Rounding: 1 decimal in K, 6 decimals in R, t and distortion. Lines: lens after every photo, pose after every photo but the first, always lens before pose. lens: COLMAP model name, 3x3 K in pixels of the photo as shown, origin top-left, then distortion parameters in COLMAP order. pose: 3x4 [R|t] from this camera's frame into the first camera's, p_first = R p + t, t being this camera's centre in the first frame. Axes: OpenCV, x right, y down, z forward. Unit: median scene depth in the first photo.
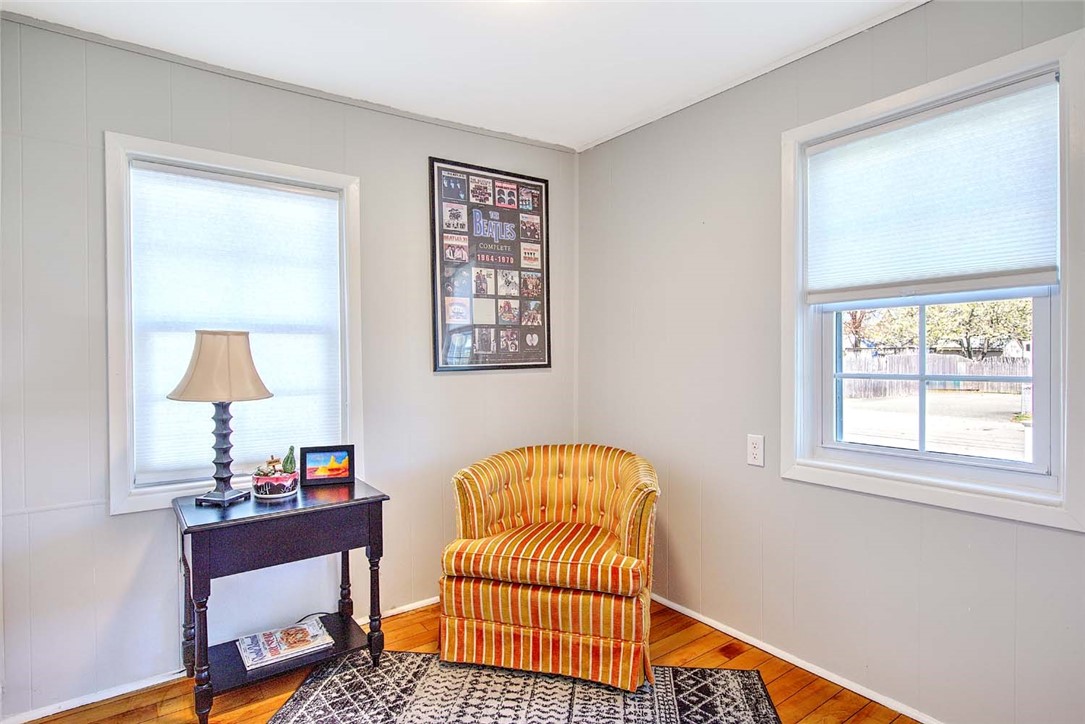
lens RADIAL K [[574.3, 0, 546.0], [0, 574.3, 363.2], [0, 0, 1]] dist [0.003997, 0.000376]
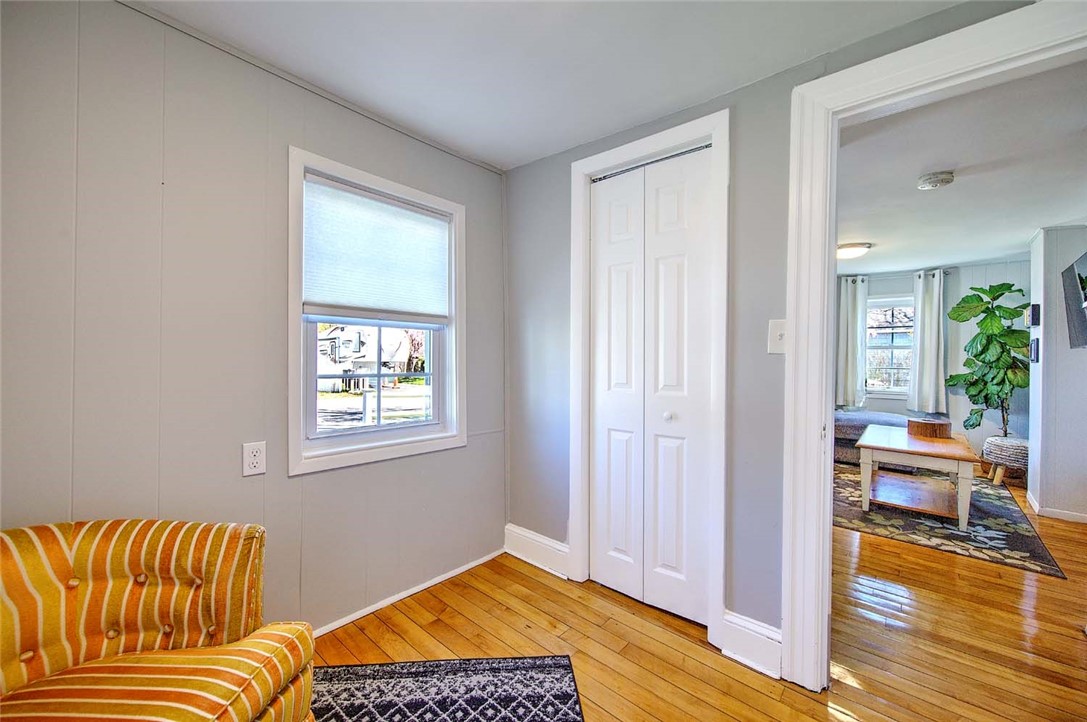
lens RADIAL K [[421.7, 0, 544.7], [0, 421.7, 362.4], [0, 0, 1]] dist [-0.000863, -0.000109]
pose [[-0.217148, -0.002661, 0.976135, -0.485728], [-0.004751, 0.999987, 0.001669, -0.012281], [-0.976127, -0.004275, -0.217158, 0.797078]]
